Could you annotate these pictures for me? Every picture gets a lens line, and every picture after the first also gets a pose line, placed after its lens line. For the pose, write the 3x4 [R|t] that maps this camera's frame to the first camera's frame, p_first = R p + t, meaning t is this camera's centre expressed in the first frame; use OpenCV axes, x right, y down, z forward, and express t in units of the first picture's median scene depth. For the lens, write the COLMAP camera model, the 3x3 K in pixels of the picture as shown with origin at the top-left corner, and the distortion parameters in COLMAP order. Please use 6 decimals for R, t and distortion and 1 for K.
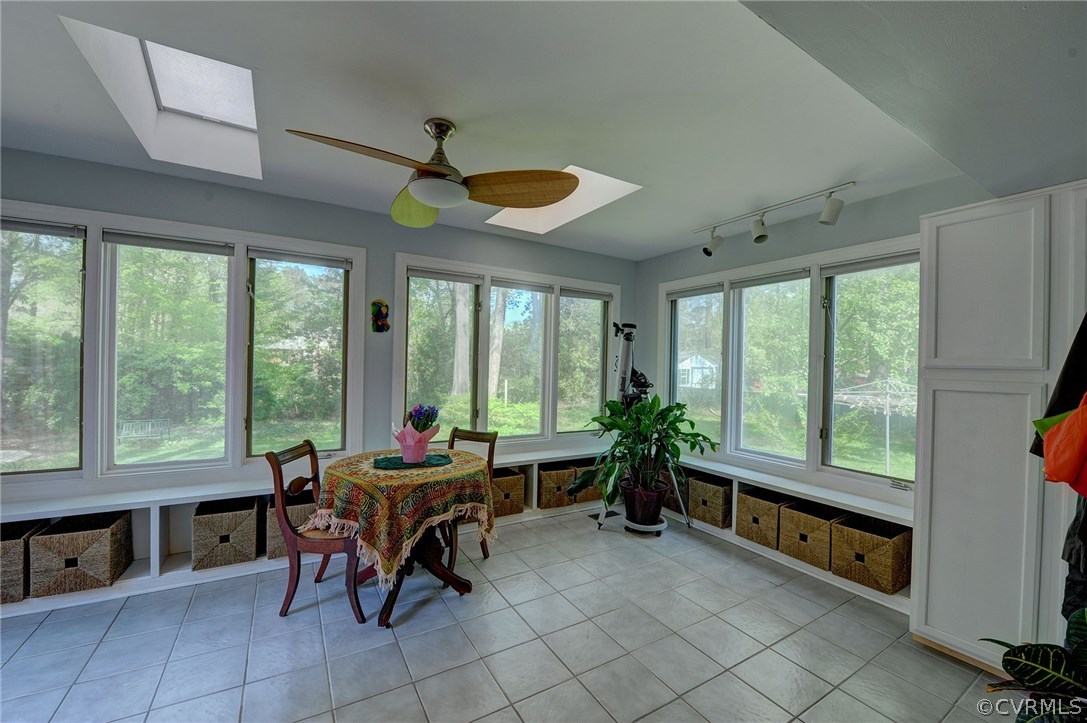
lens RADIAL K [[431.6, 0, 544.0], [0, 431.6, 361.3], [0, 0, 1]] dist [-0.018309, -0.000025]
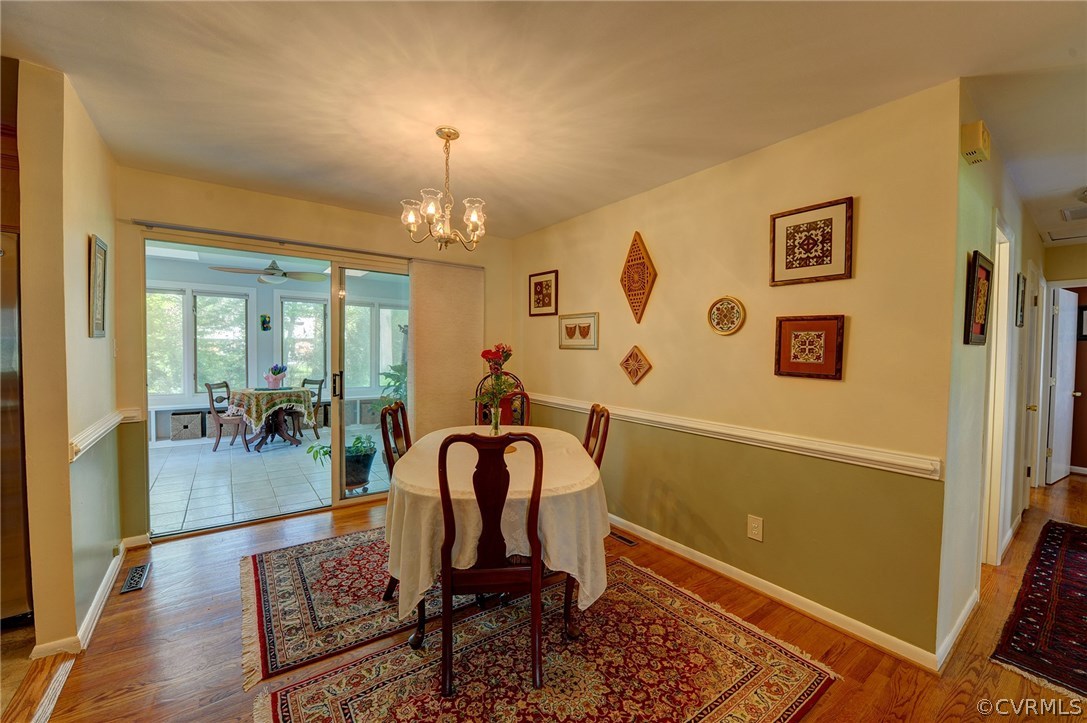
lens RADIAL K [[431.6, 0, 544.9], [0, 431.6, 362.2], [0, 0, 1]] dist [-0.018309, -0.000025]
pose [[0.994942, -0.010485, 0.099898, 0.832136], [0.007486, 0.999511, 0.030350, 0.030203], [-0.100167, -0.029449, 0.994535, -1.291543]]
